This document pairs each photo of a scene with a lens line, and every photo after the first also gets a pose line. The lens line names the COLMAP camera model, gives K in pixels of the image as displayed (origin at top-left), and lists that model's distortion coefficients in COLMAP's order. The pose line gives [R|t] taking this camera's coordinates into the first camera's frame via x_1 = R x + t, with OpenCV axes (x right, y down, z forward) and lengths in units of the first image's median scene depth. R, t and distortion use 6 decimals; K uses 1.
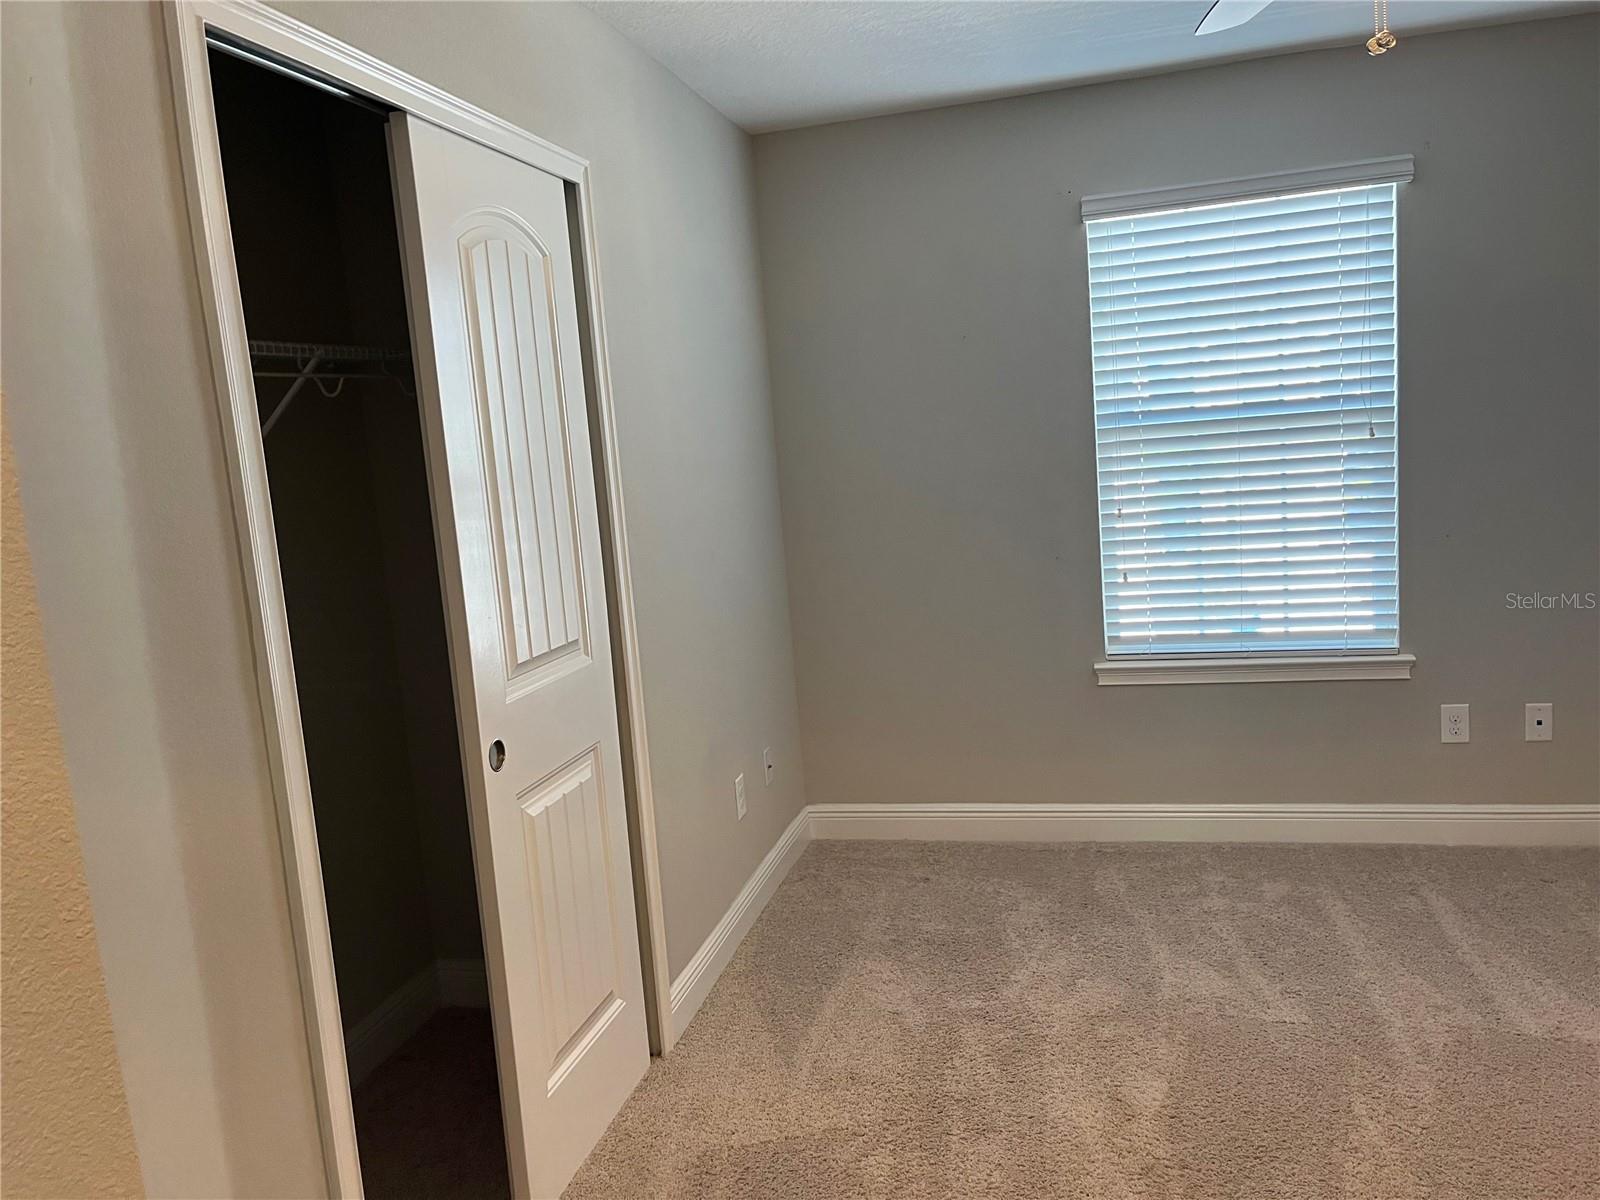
lens RADIAL K [[1212.5, 0, 795.5], [0, 1212.5, 604.0], [0, 0, 1]] dist [0.057186, -0.071714]
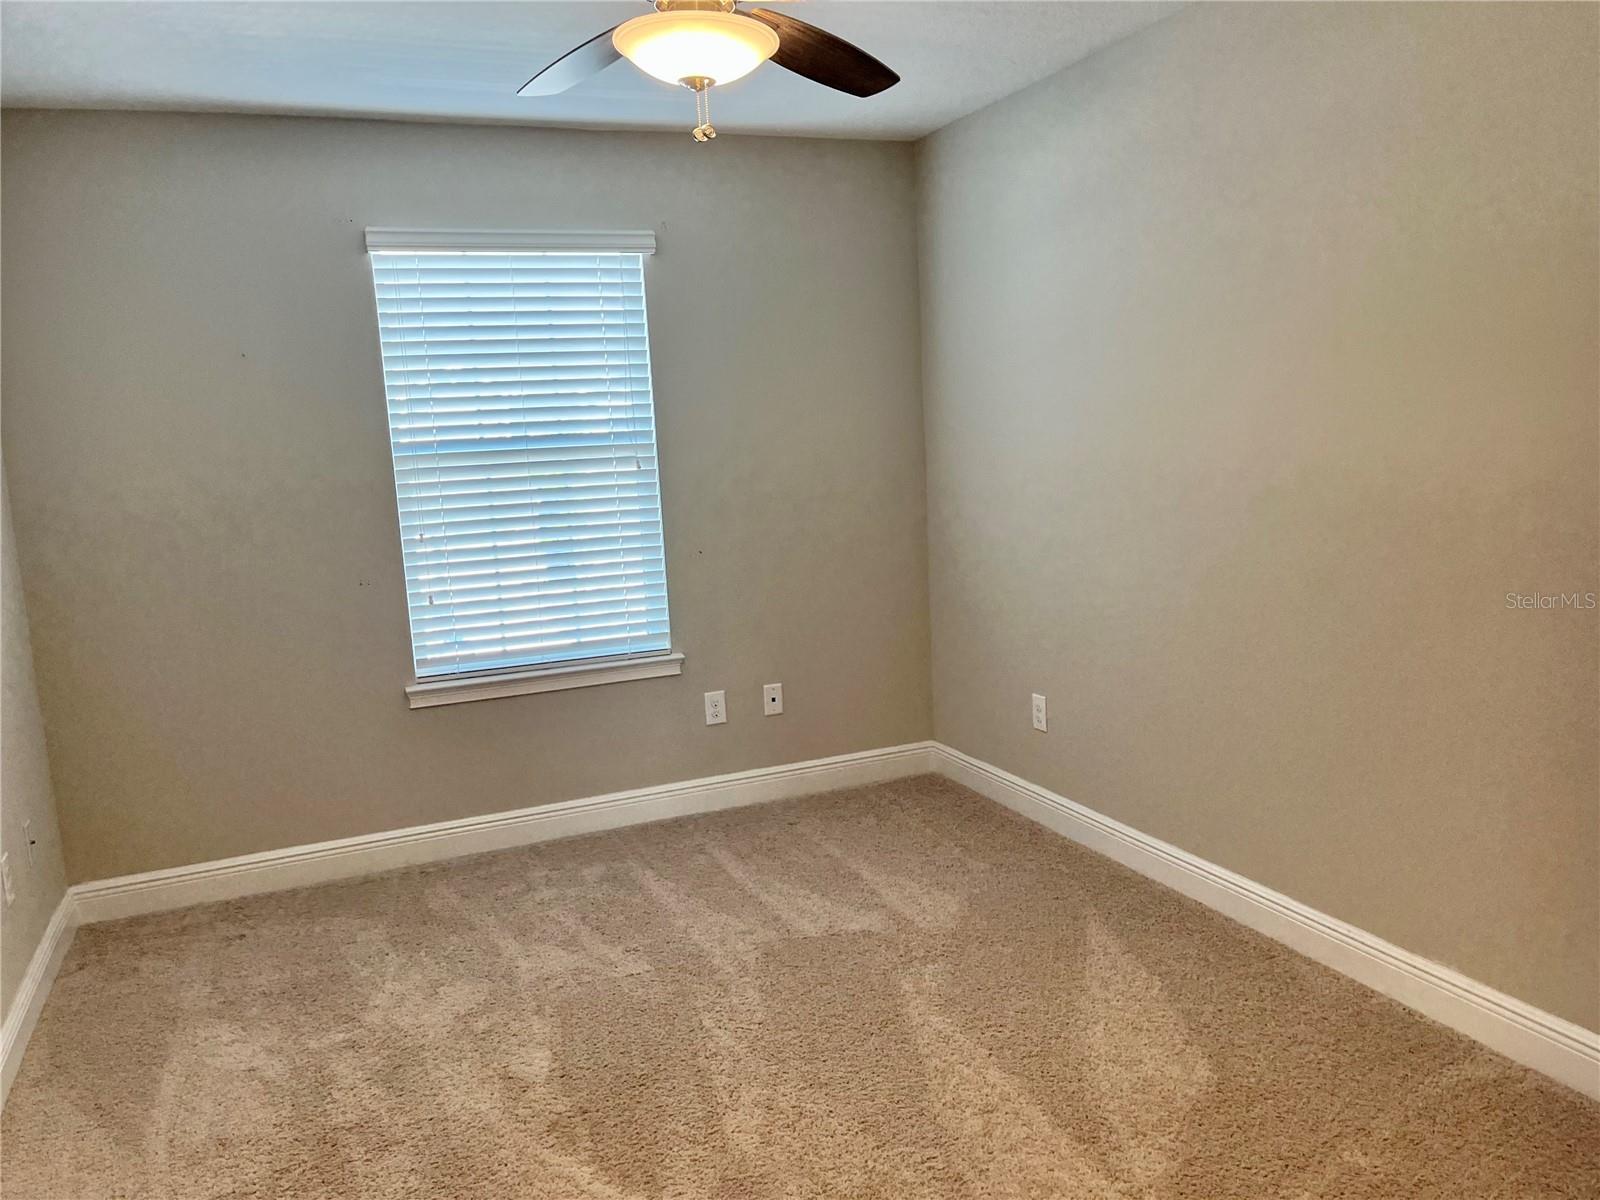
lens RADIAL K [[1212.5, 0, 809.0], [0, 1212.5, 596.7], [0, 0, 1]] dist [0.057186, -0.071714]
pose [[0.802583, -0.044422, 0.594884, -0.099960], [0.071877, 0.997159, -0.022511, 0.024738], [-0.592194, 0.060825, 0.803496, -0.017591]]
